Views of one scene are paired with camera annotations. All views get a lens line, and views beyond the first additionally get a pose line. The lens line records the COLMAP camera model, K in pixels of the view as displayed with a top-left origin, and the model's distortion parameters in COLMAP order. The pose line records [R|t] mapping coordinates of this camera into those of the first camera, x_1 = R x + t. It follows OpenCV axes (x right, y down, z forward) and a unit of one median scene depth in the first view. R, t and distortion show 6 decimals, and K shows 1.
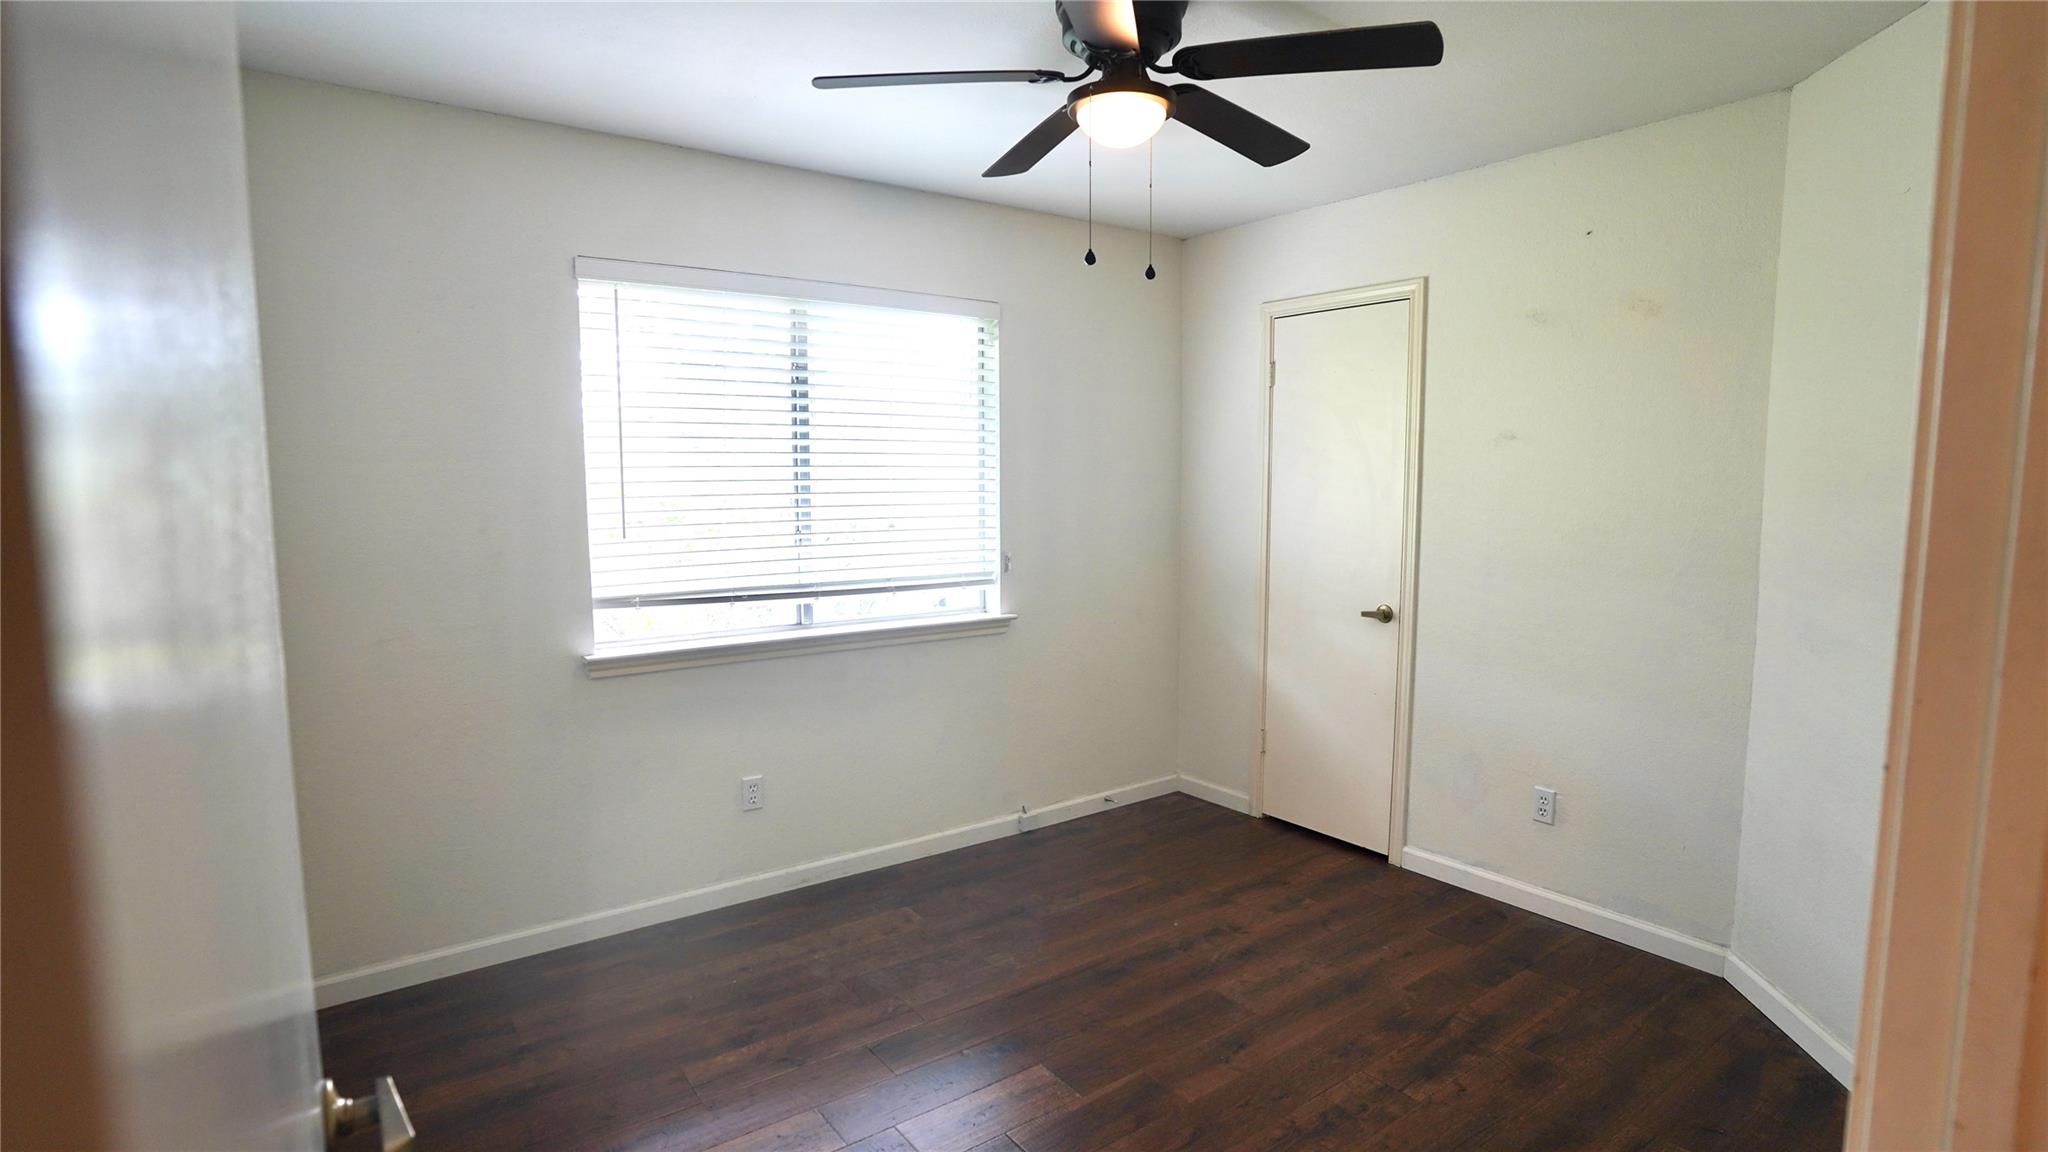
lens RADIAL K [[1006.1, 0, 1032.9], [0, 1006.1, 580.8], [0, 0, 1]] dist [-0.082265, 0.039047]
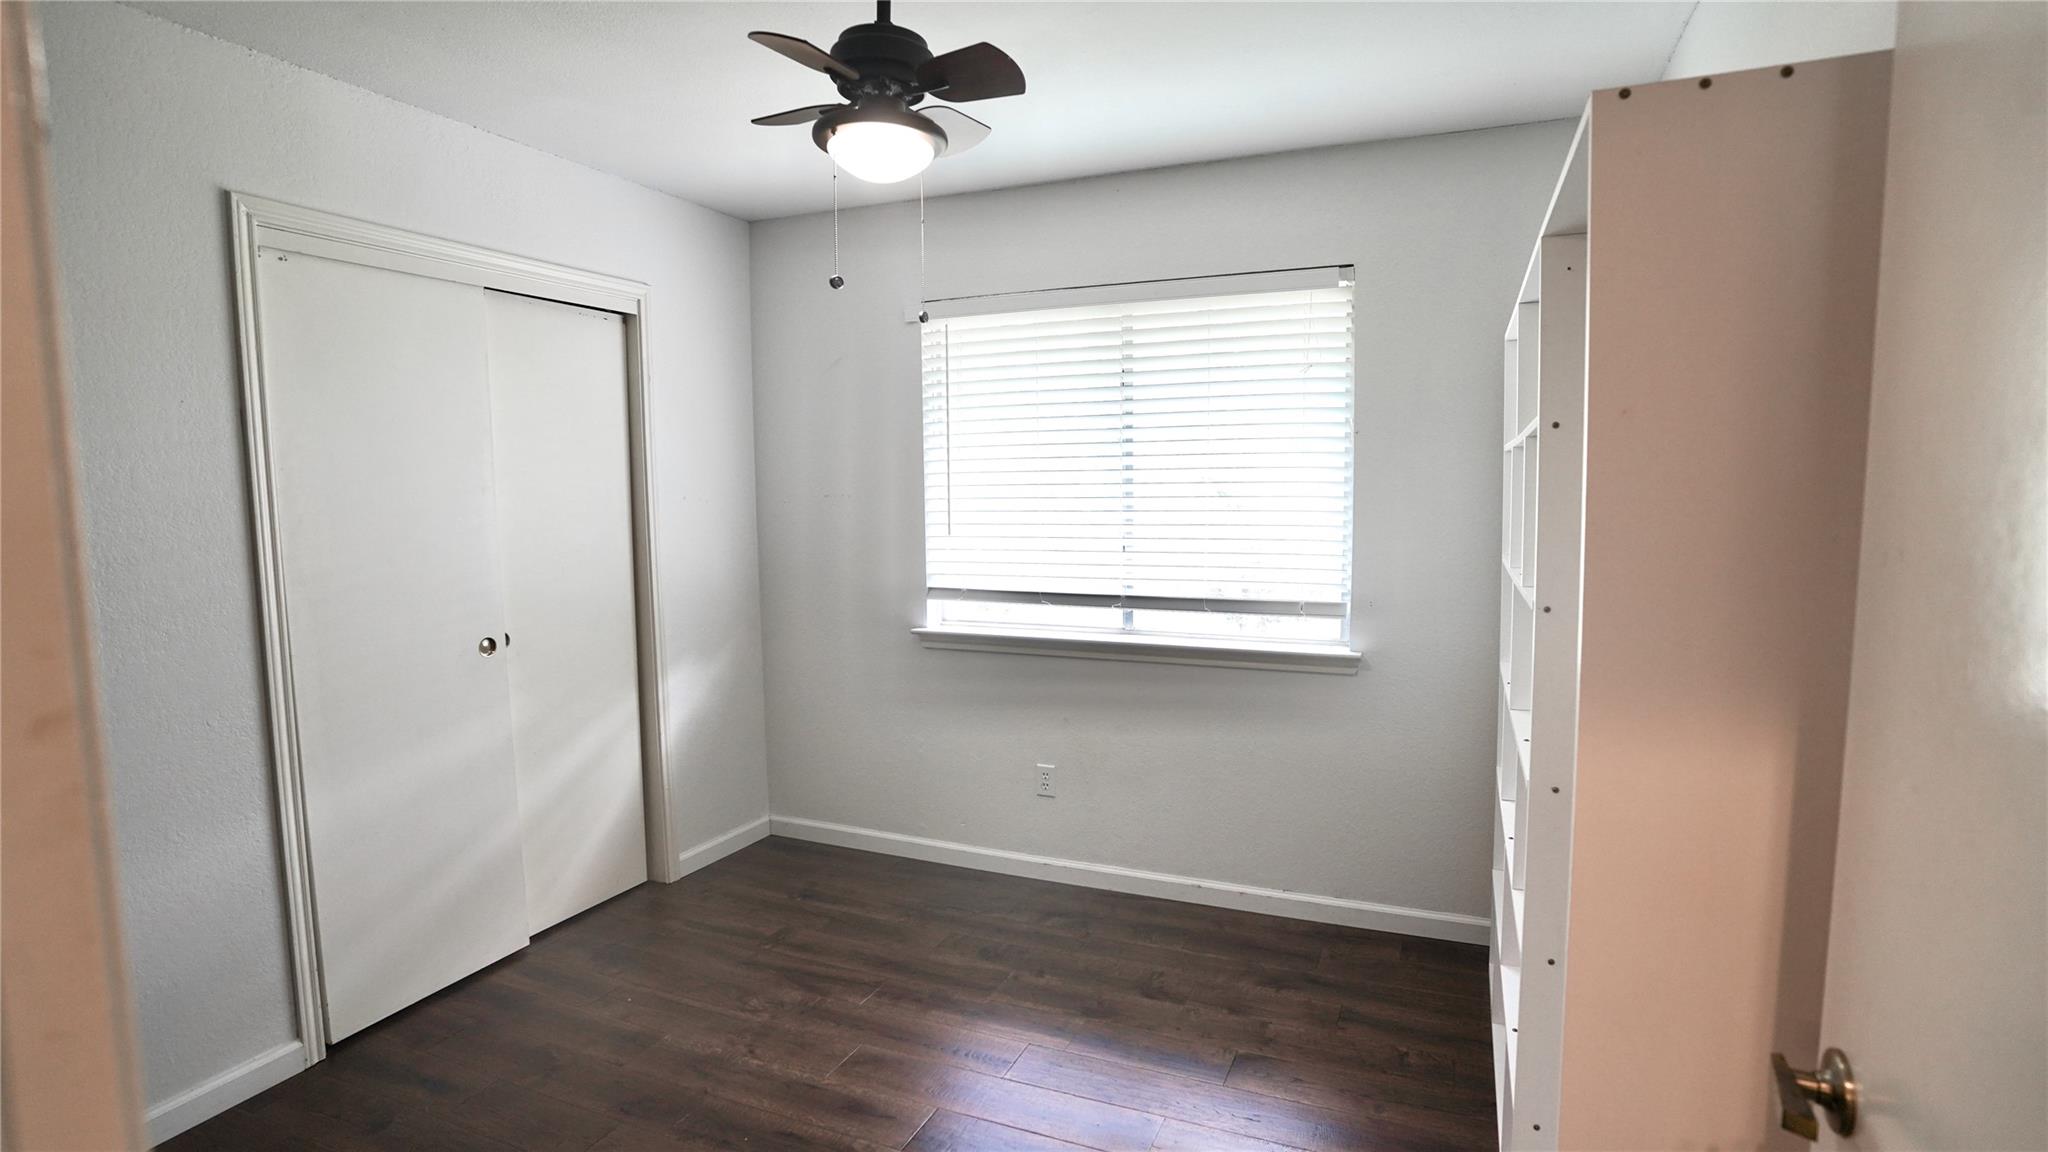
lens RADIAL K [[1006.1, 0, 1032.9], [0, 1006.1, 580.8], [0, 0, 1]] dist [-0.082265, 0.039047]
pose [[0.522783, 0.084704, -0.848247, 0.585370], [-0.082041, 0.995432, 0.048838, -0.048790], [0.848509, 0.044059, 0.527344, 0.406086]]
